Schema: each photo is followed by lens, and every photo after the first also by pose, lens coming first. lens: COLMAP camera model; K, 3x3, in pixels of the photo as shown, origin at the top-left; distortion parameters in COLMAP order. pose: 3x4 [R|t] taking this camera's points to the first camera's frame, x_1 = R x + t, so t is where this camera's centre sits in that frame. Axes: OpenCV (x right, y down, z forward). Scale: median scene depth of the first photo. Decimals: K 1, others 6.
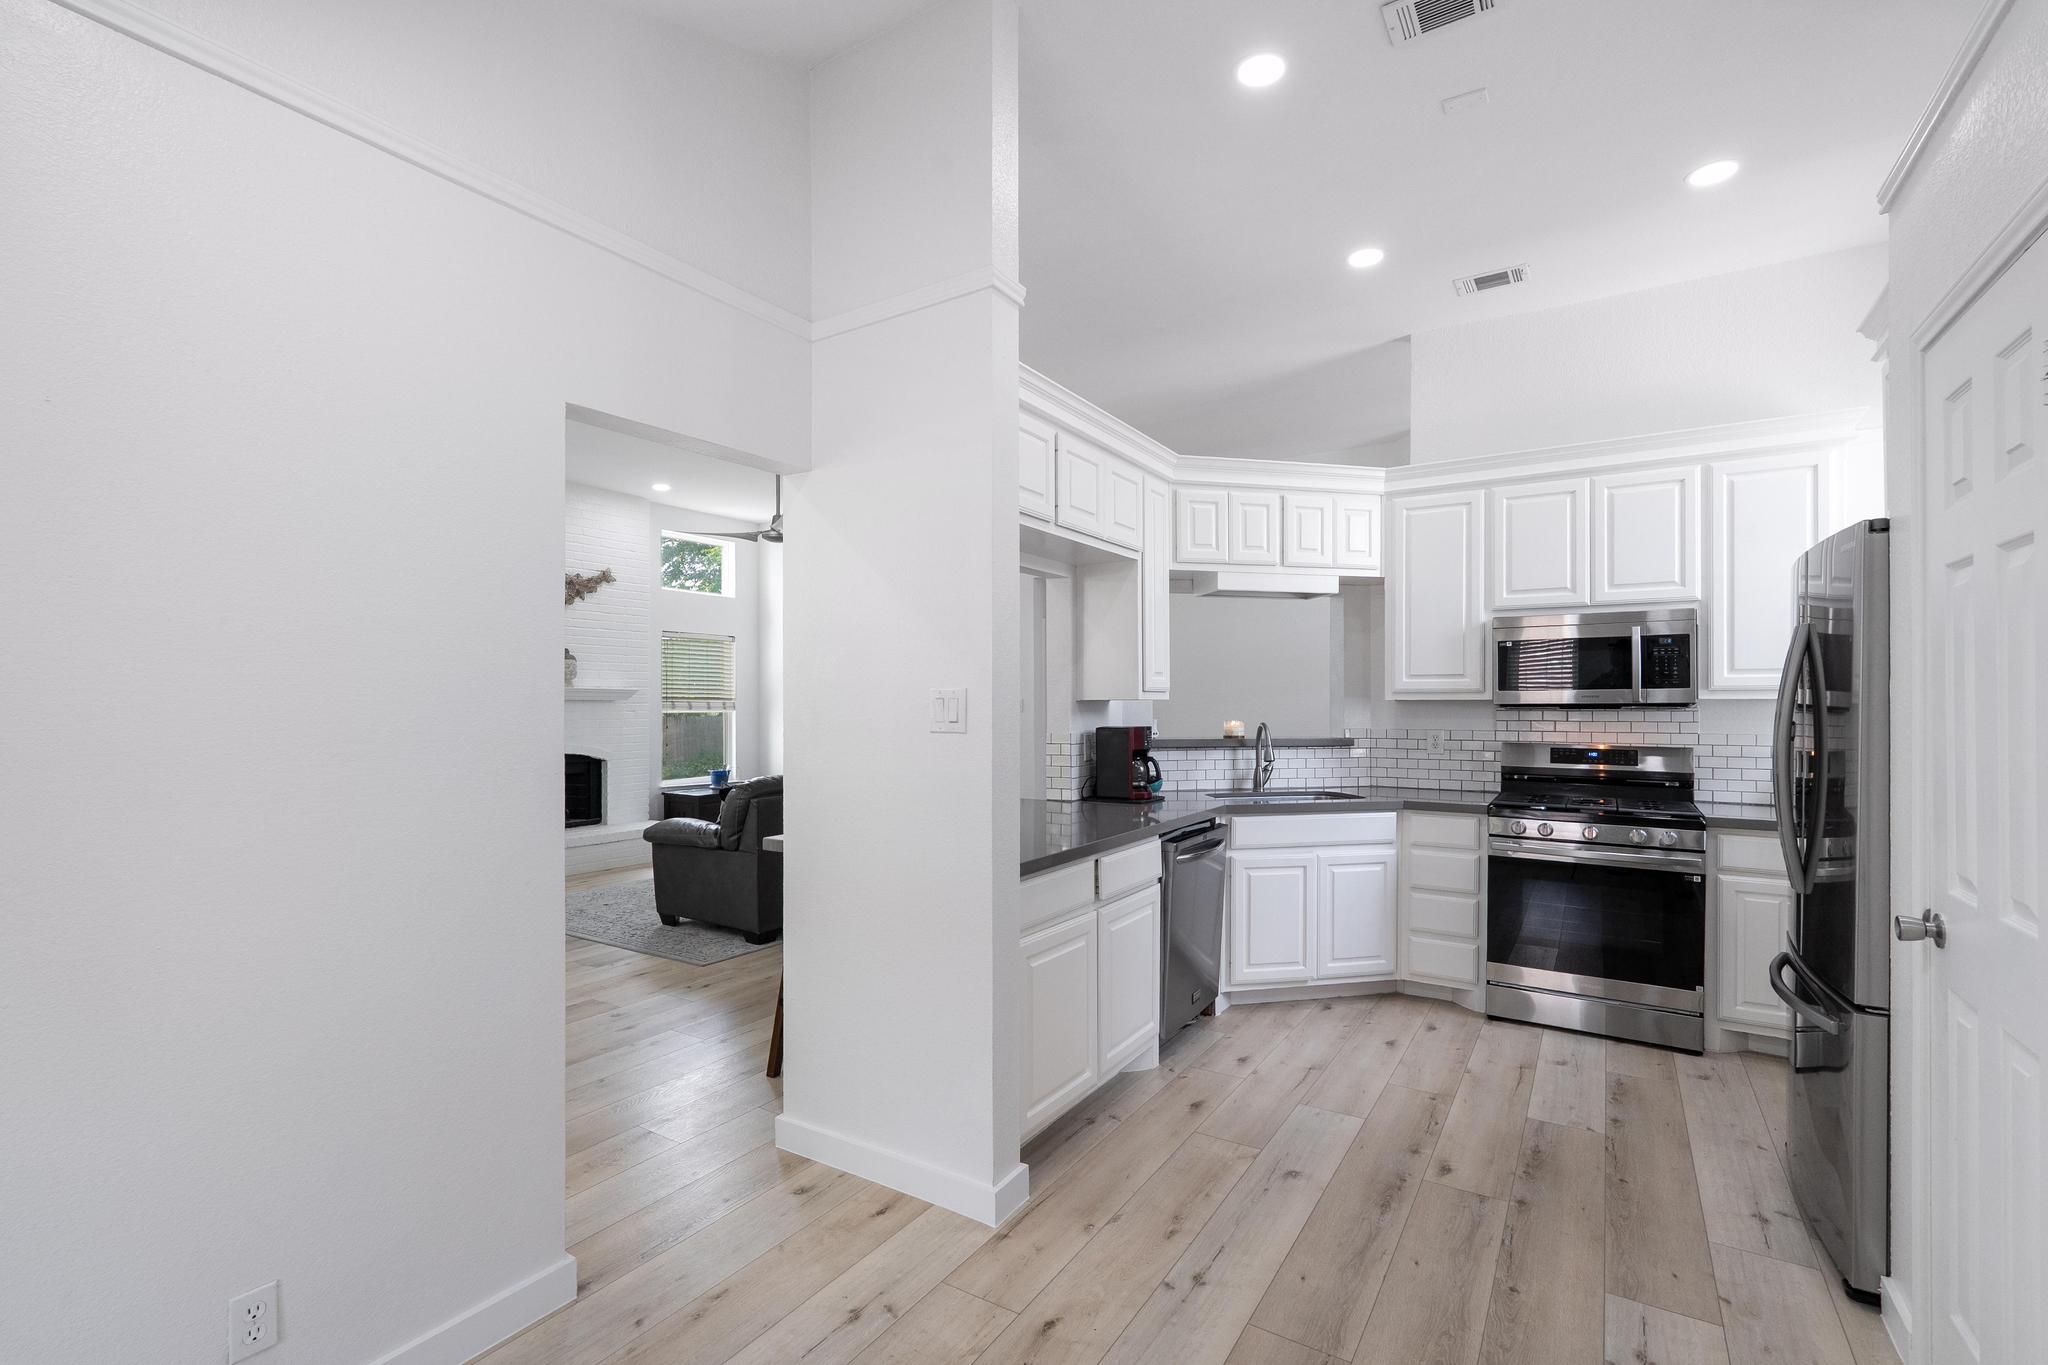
lens RADIAL K [[904.9, 0, 1028.6], [0, 904.9, 691.2], [0, 0, 1]] dist [-0.003790, 0.001282]
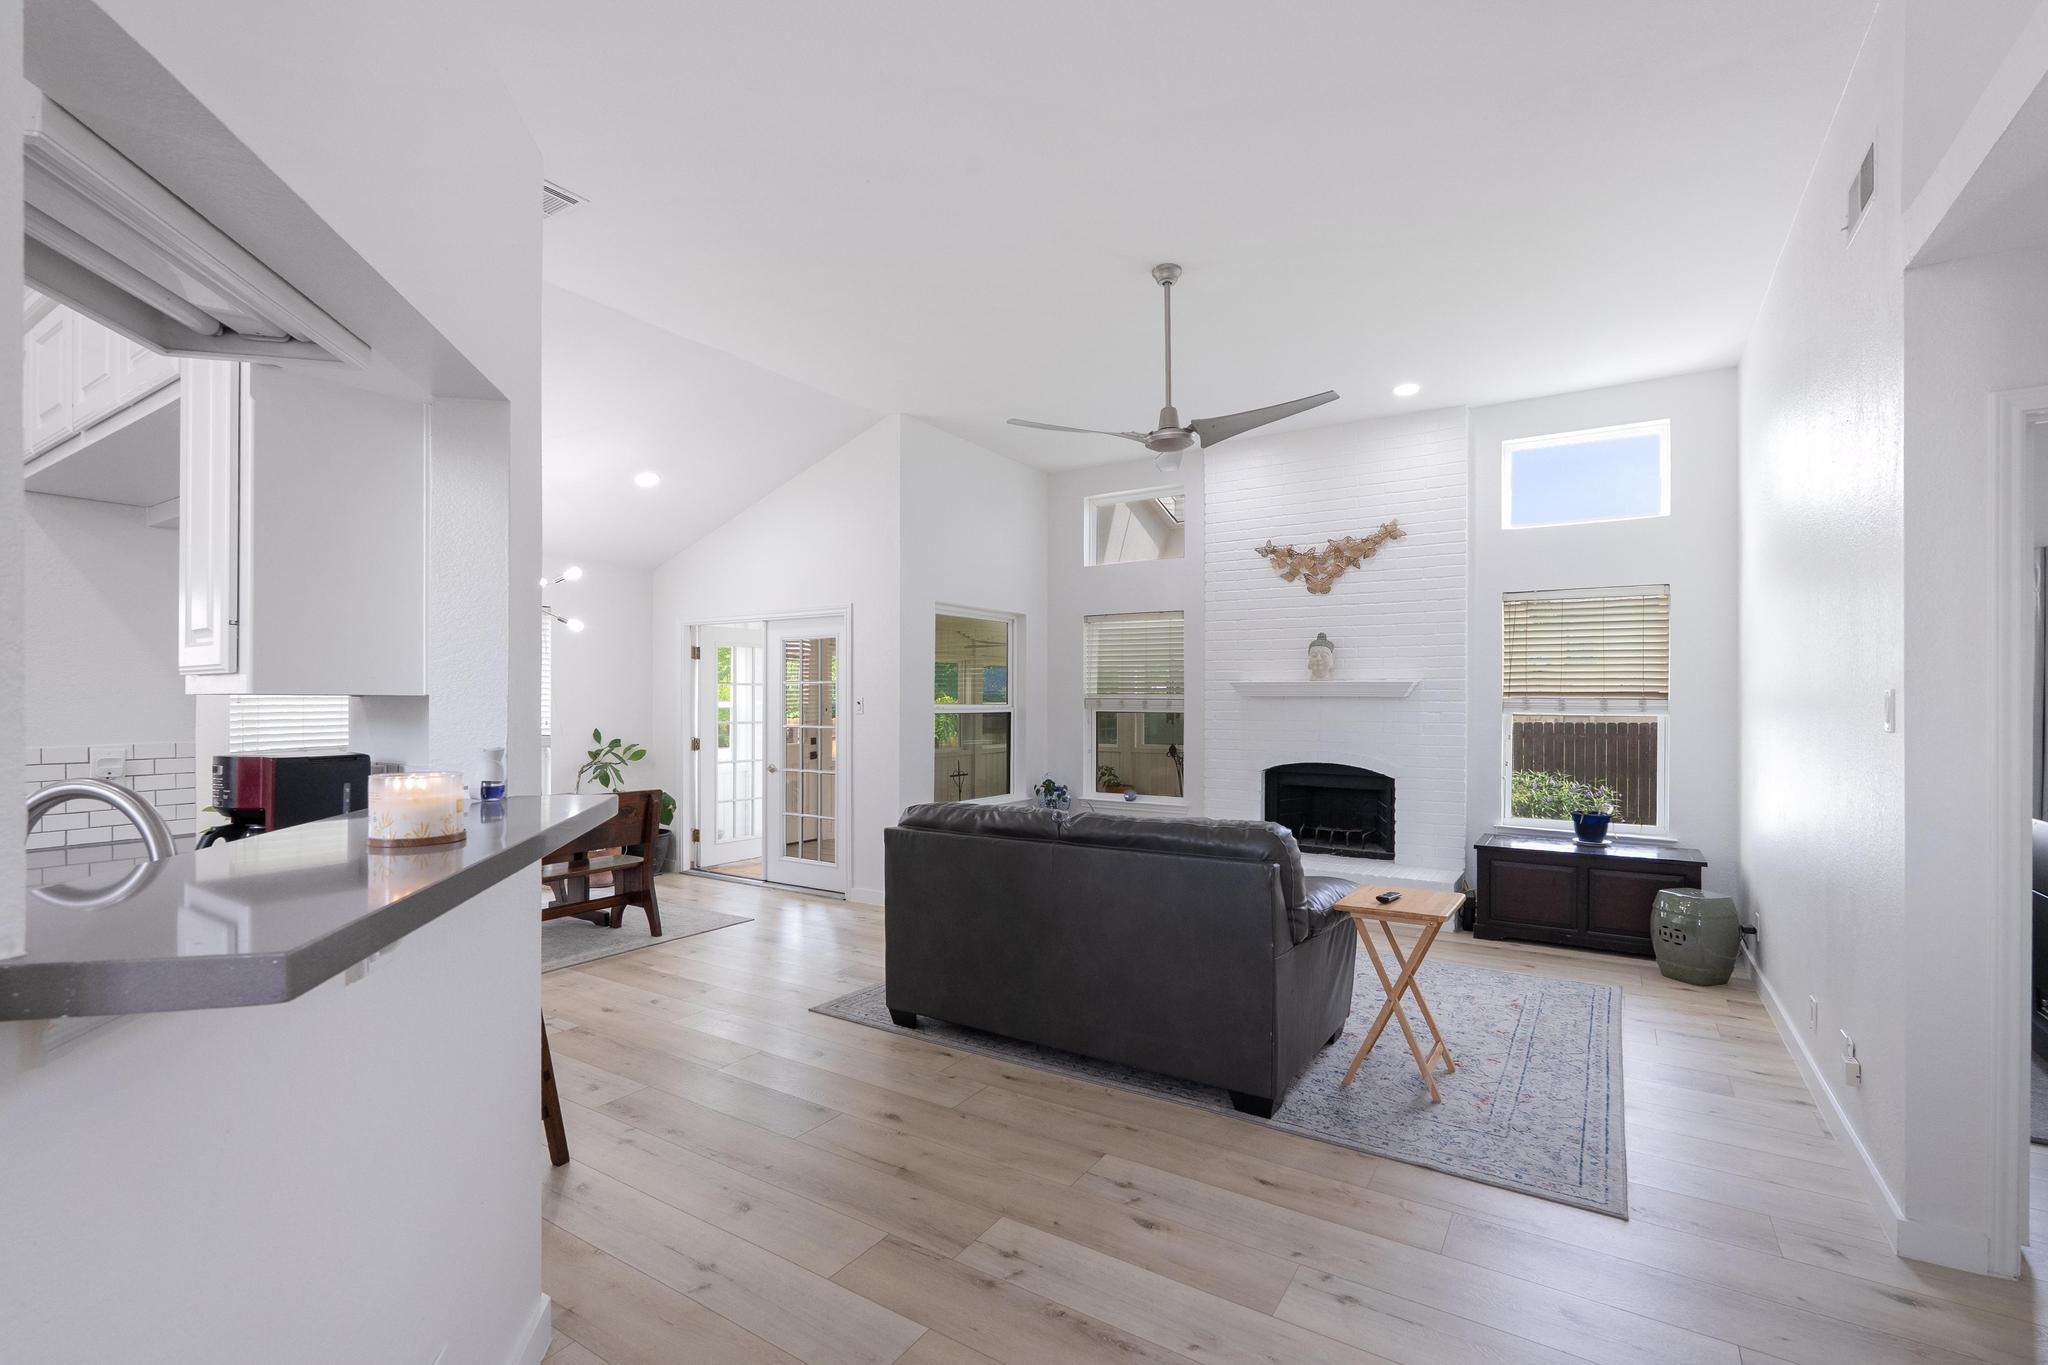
lens RADIAL K [[904.9, 0, 1017.3], [0, 904.9, 699.9], [0, 0, 1]] dist [-0.003790, 0.001282]
pose [[-0.024617, 0.004952, -0.999685, 0.594947], [0.010815, 0.999931, 0.004687, 0.011411], [0.999638, -0.010696, -0.024669, 1.453932]]
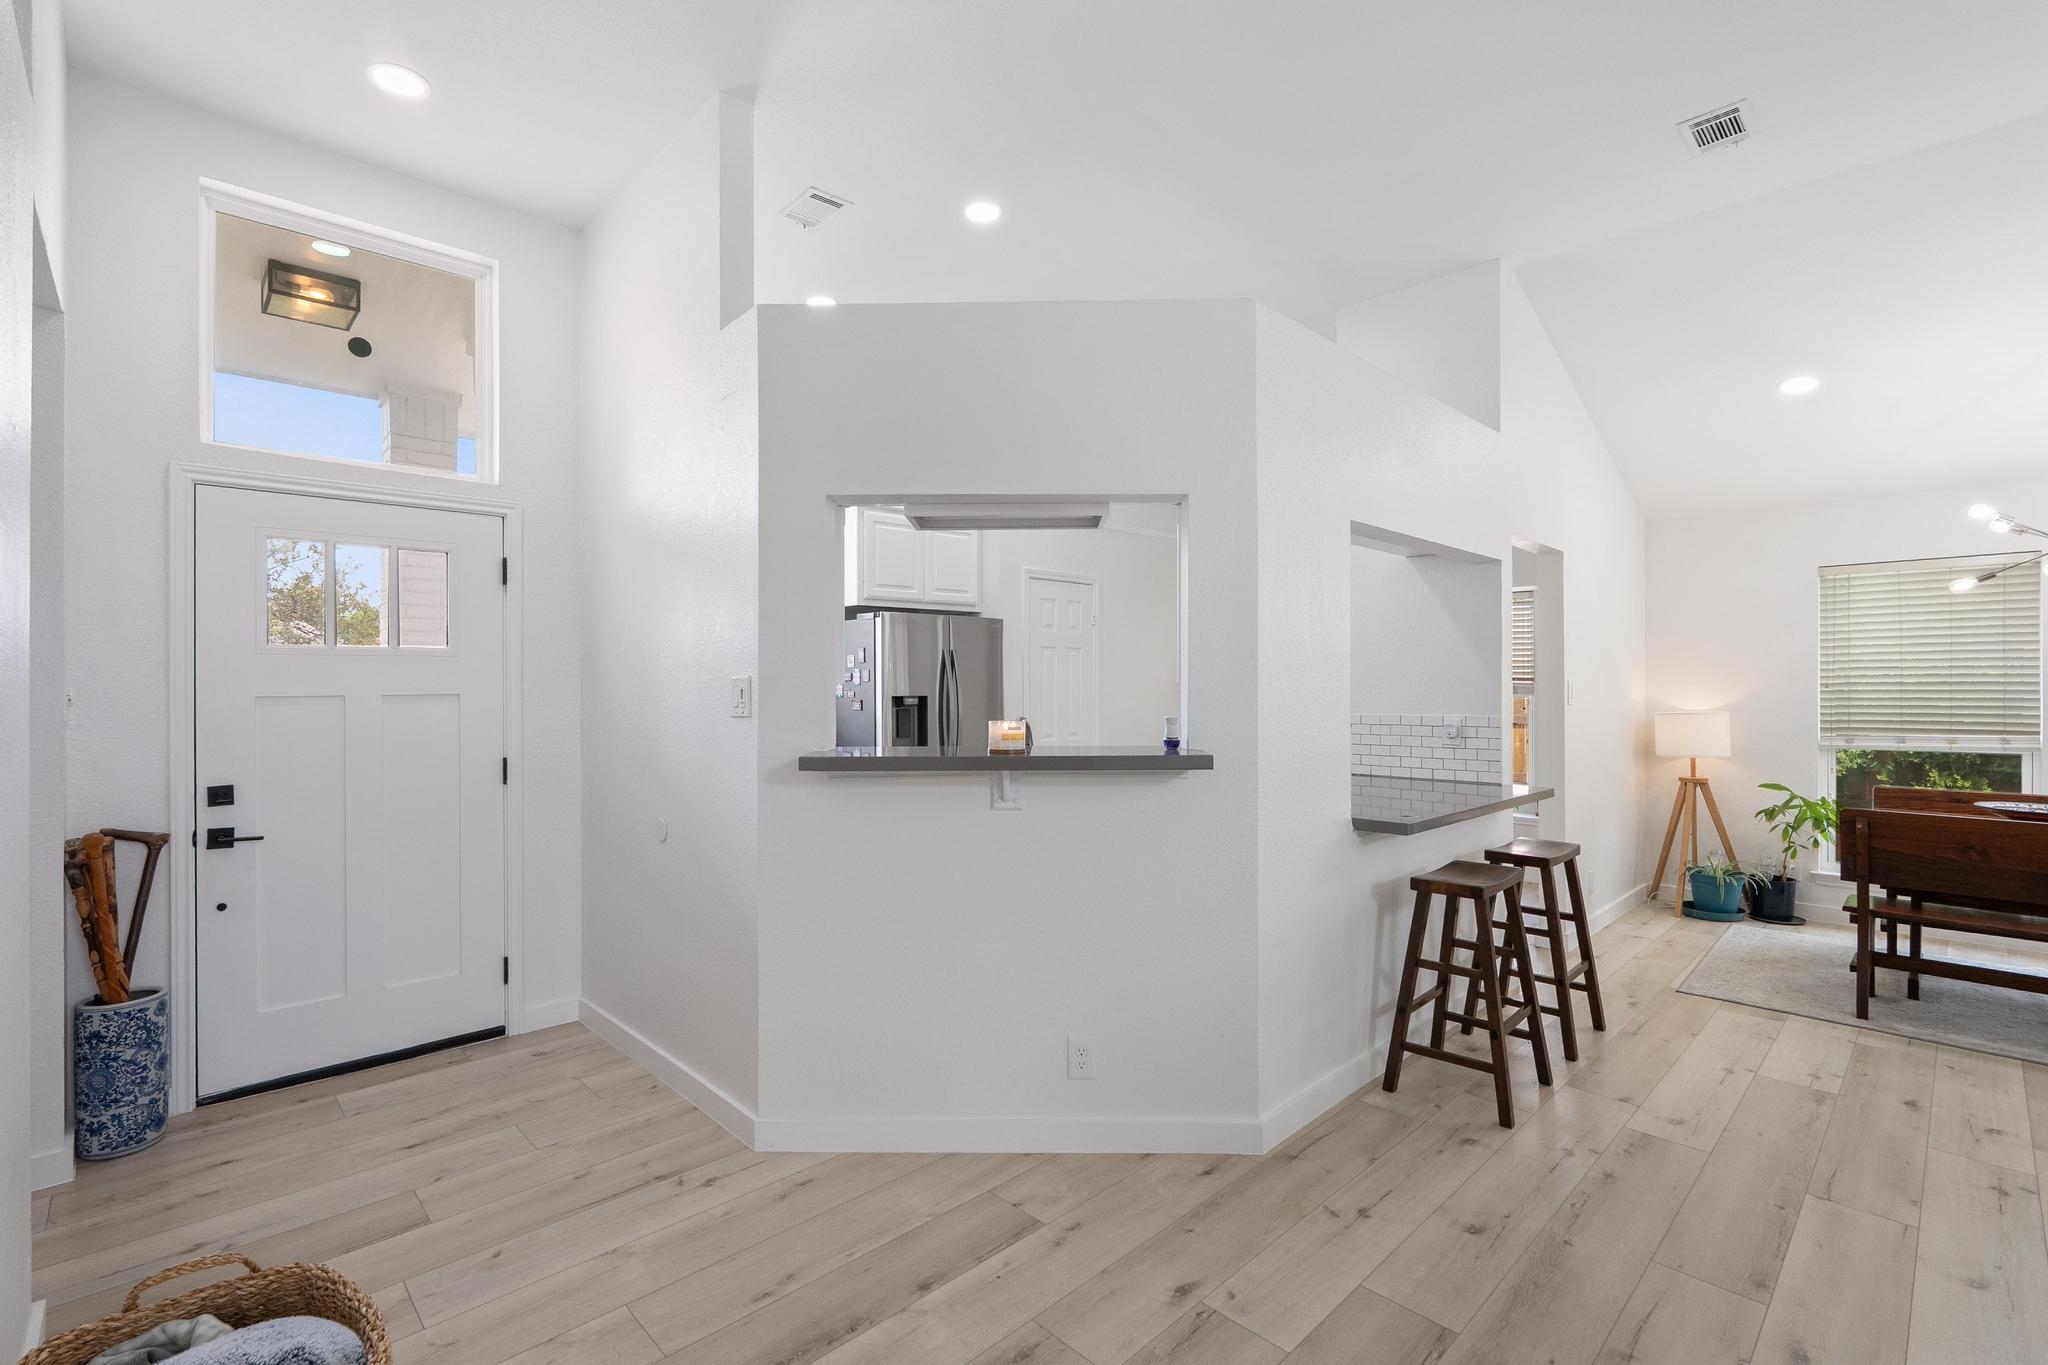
lens RADIAL K [[904.9, 0, 1025.9], [0, 904.9, 682.7], [0, 0, 1]] dist [-0.003790, 0.001282]
pose [[-0.969947, 0.006420, 0.243232, 0.119236], [0.003741, 0.999927, -0.011476, 0.013972], [-0.243287, -0.010221, -0.969900, 1.884684]]
